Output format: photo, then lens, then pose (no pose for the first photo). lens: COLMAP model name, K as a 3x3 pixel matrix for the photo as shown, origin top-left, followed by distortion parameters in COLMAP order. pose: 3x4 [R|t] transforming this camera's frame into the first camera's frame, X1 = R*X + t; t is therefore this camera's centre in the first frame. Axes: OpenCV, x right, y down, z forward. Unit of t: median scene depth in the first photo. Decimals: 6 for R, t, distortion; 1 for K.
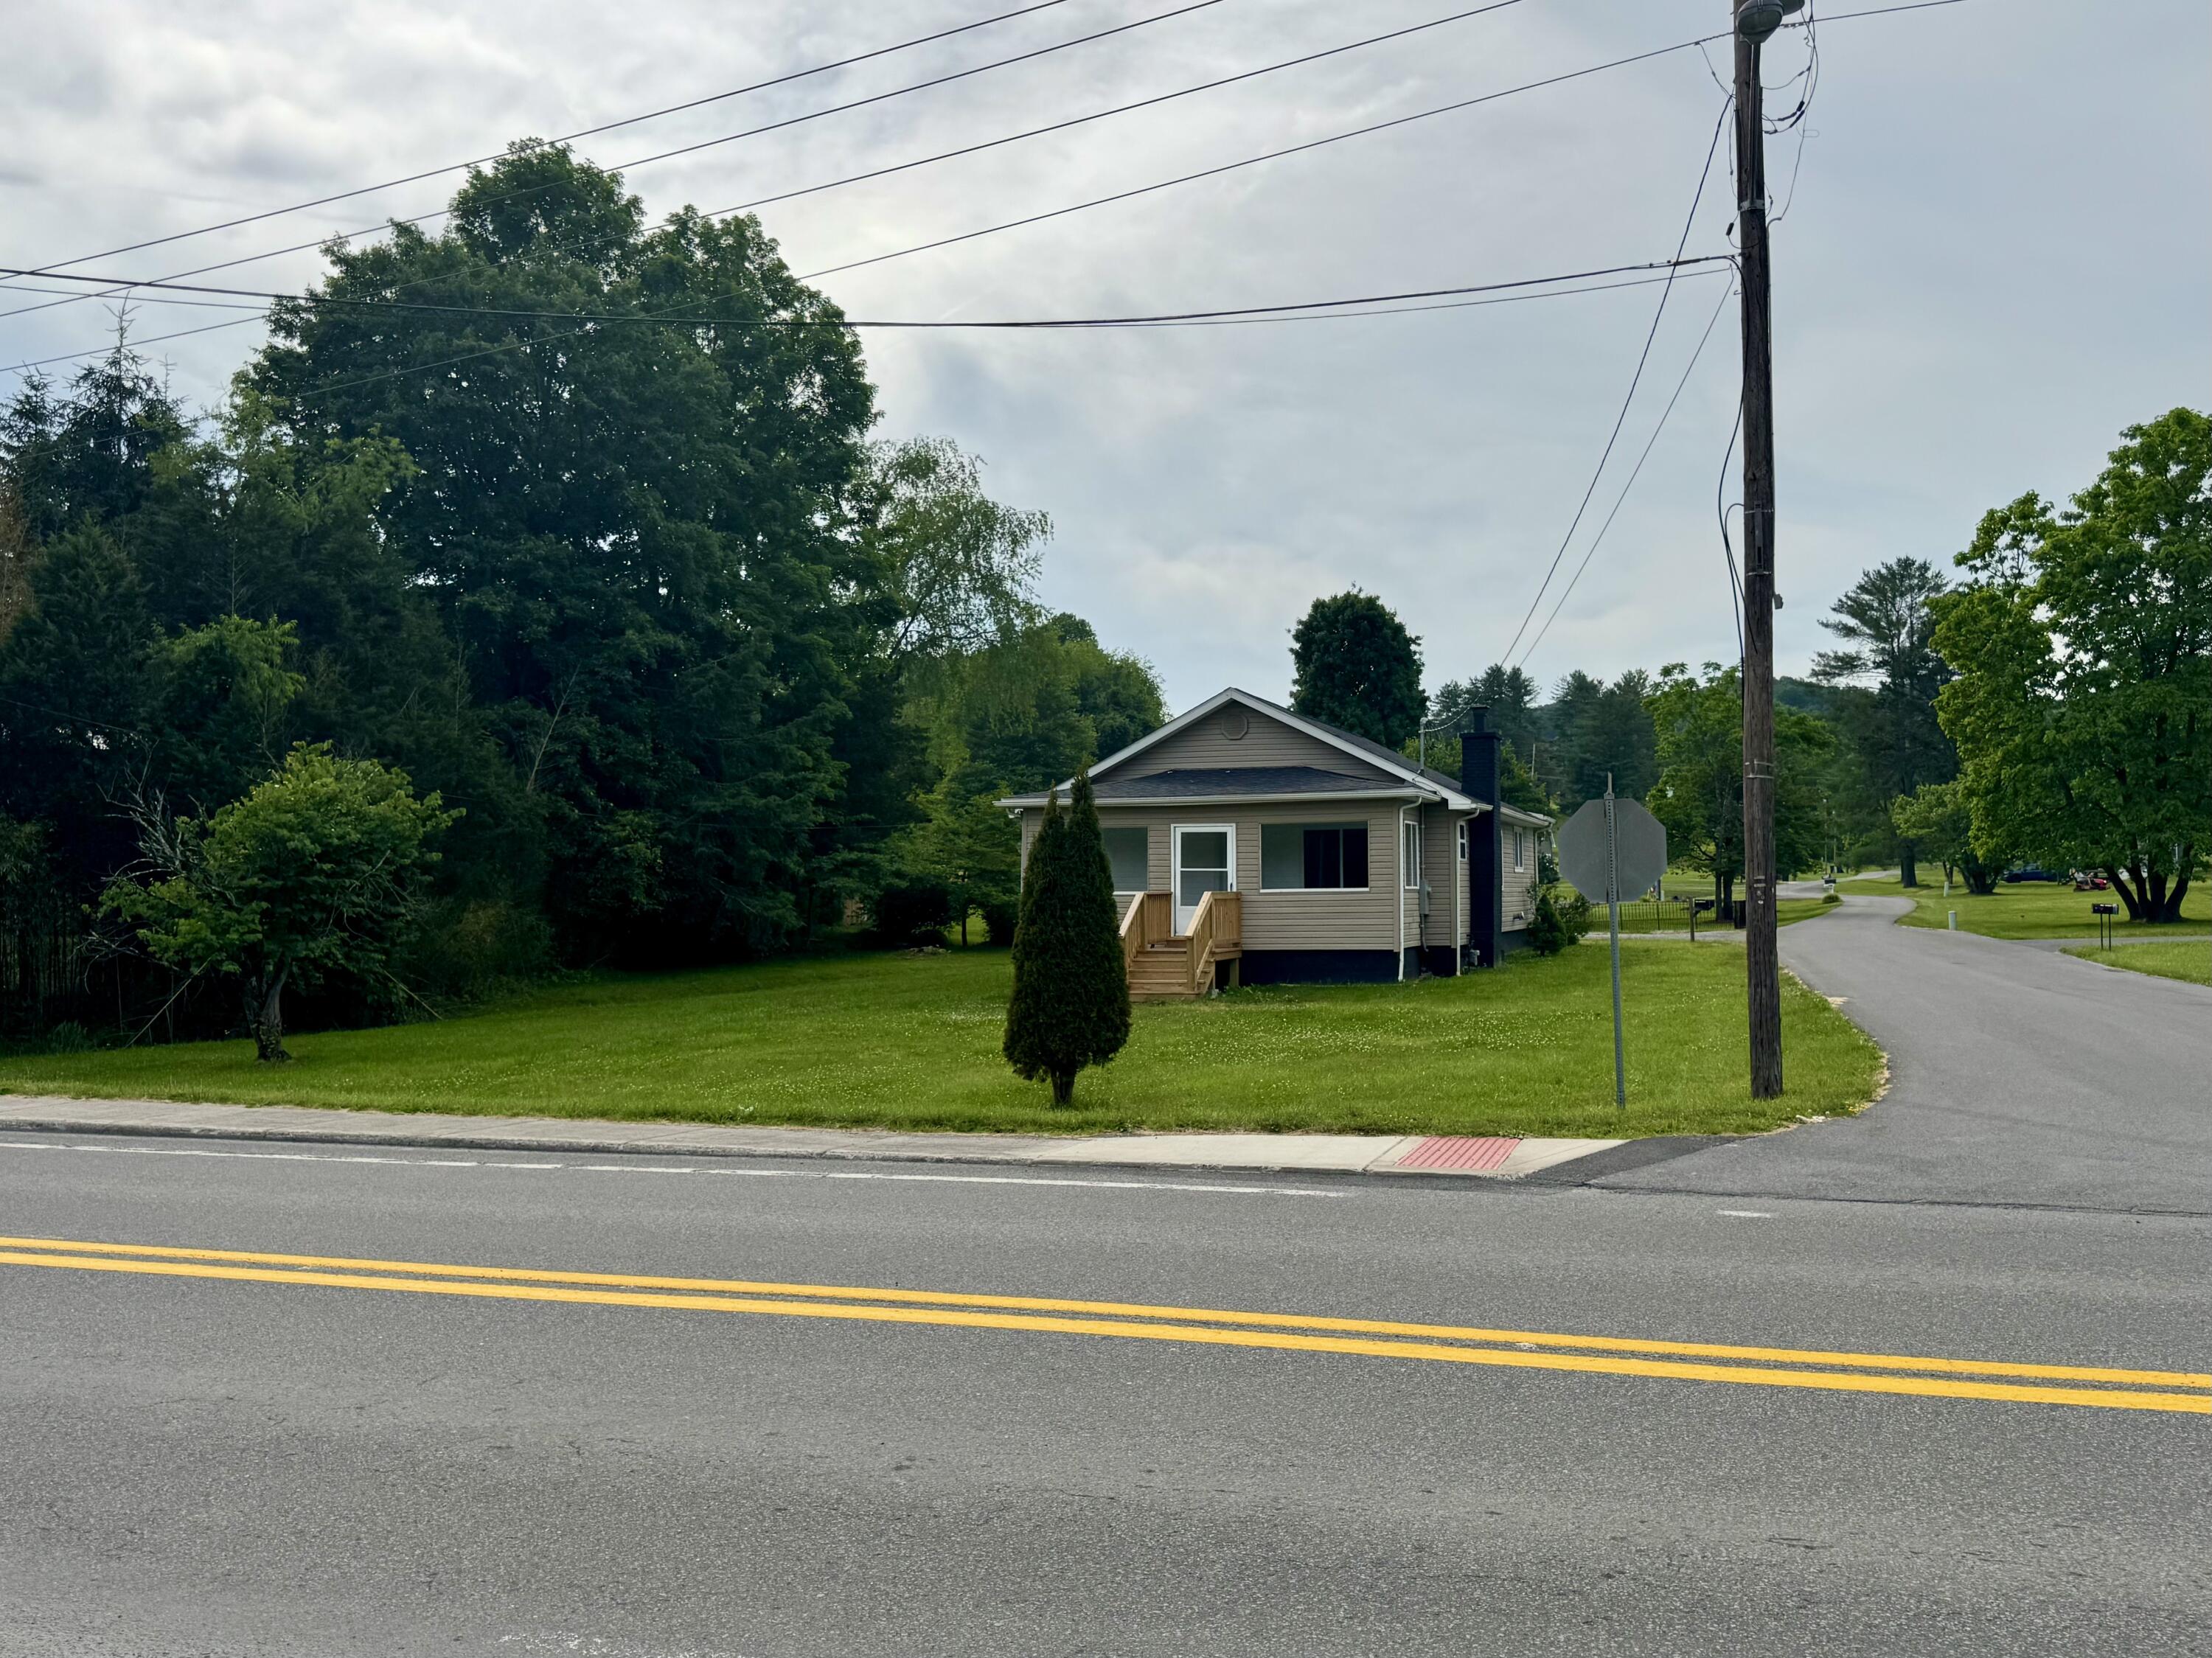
lens RADIAL K [[1750.1, 0, 1104.7], [0, 1750.1, 831.6], [0, 0, 1]] dist [0.075222, -0.082495]
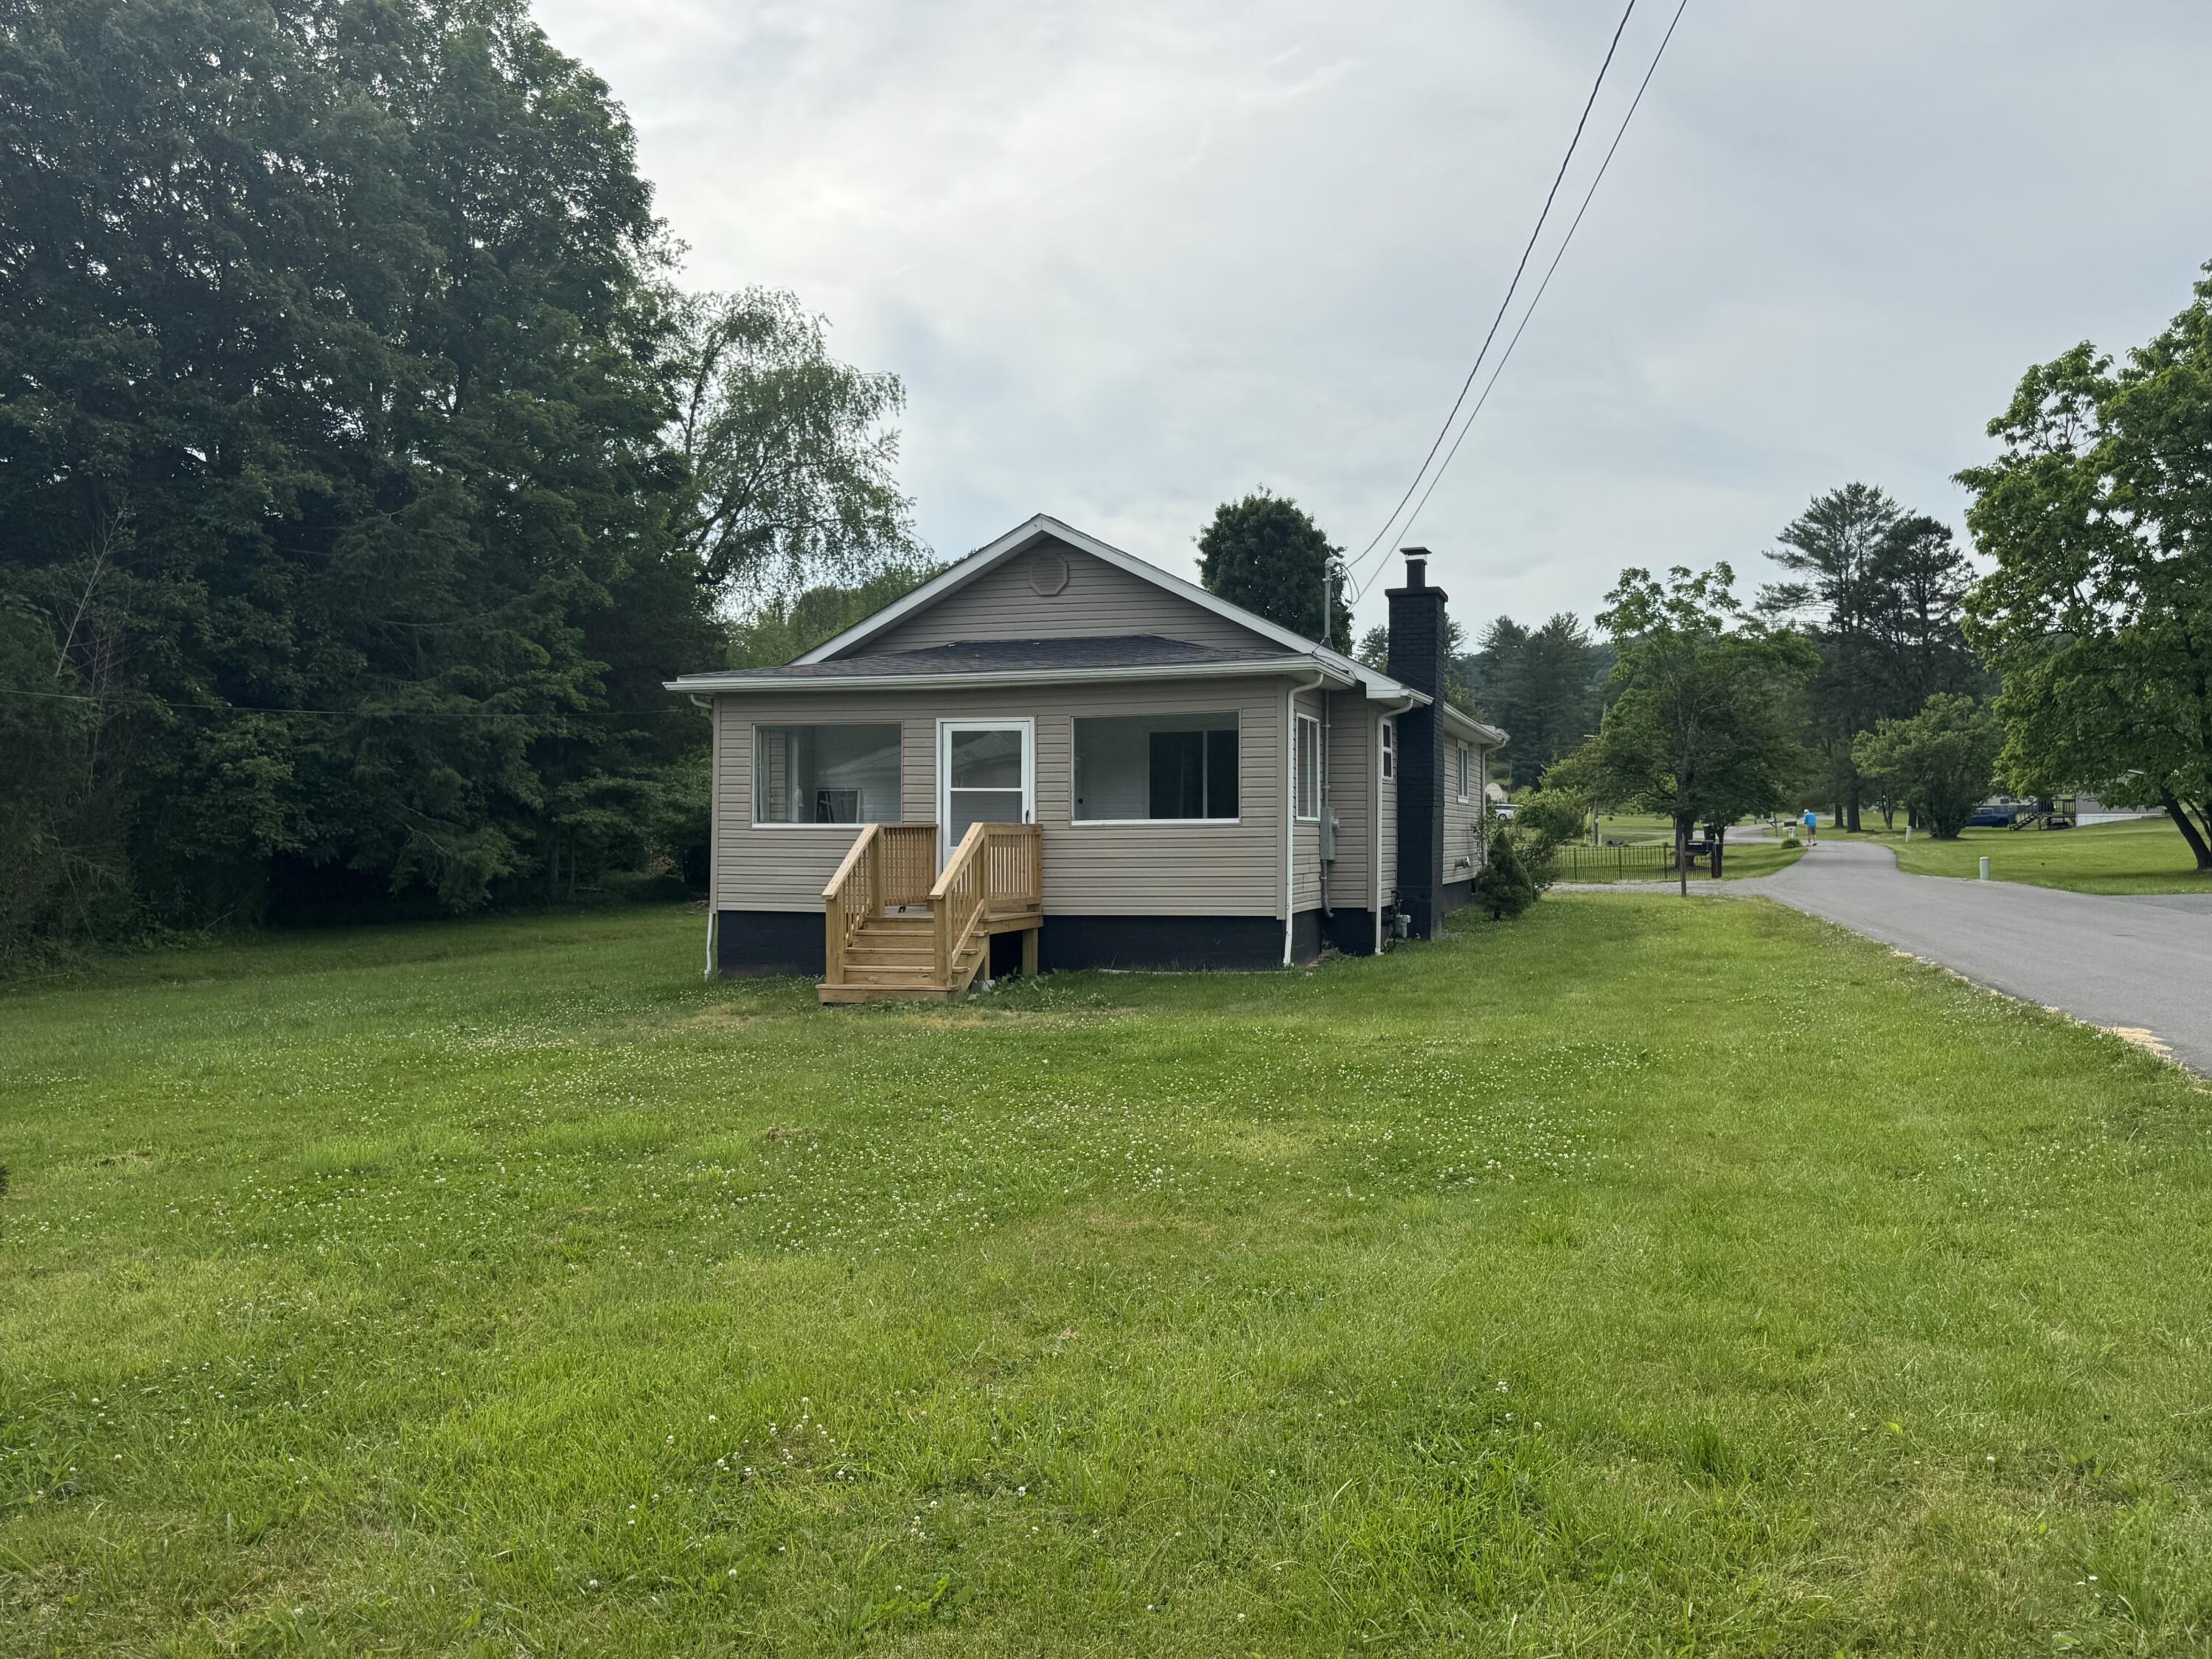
lens RADIAL K [[1750.3, 0, 1087.3], [0, 1750.3, 834.1], [0, 0, 1]] dist [0.075222, -0.082495]
pose [[0.999497, 0.004114, 0.031451, 0.043082], [-0.005164, 0.999429, 0.033382, 0.009675], [-0.031296, -0.033528, 0.998948, 0.209668]]
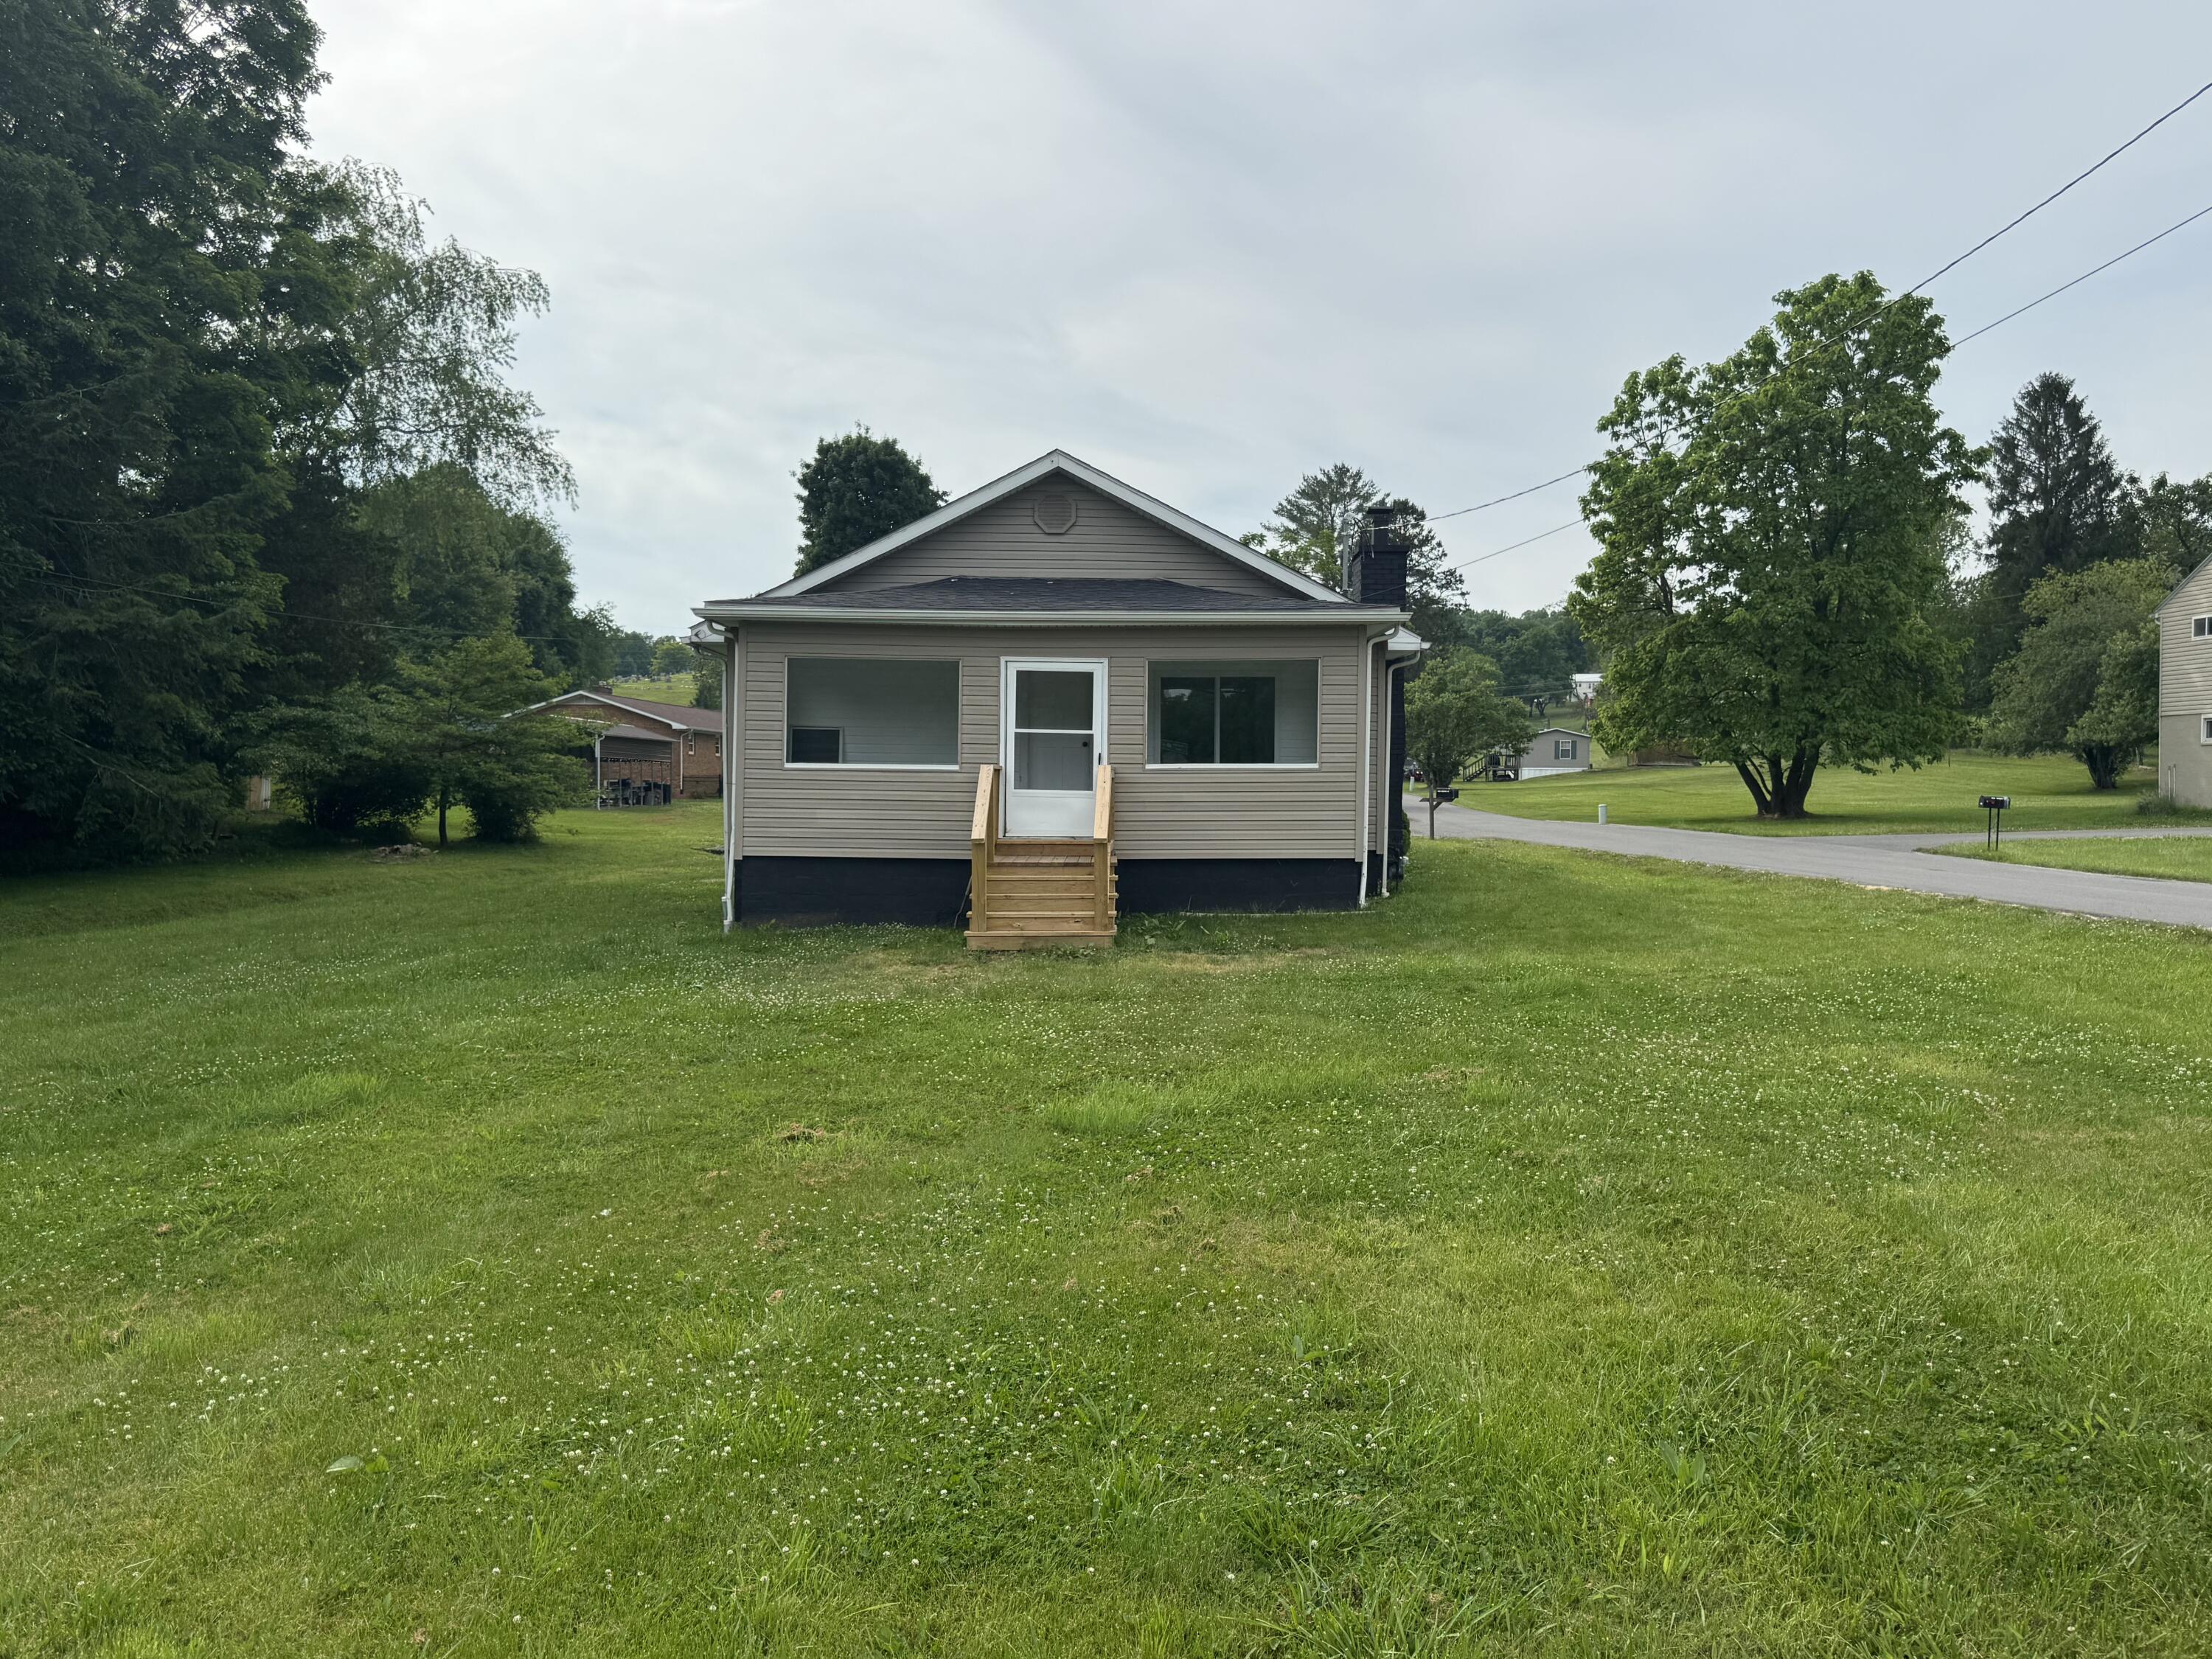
lens RADIAL K [[1750.3, 0, 1110.6], [0, 1750.3, 826.5], [0, 0, 1]] dist [0.075222, -0.082495]
pose [[0.939888, 0.004022, 0.341460, -0.080384], [-0.024372, 0.998171, 0.055329, 0.012144], [-0.340613, -0.060325, 0.938266, 0.236299]]
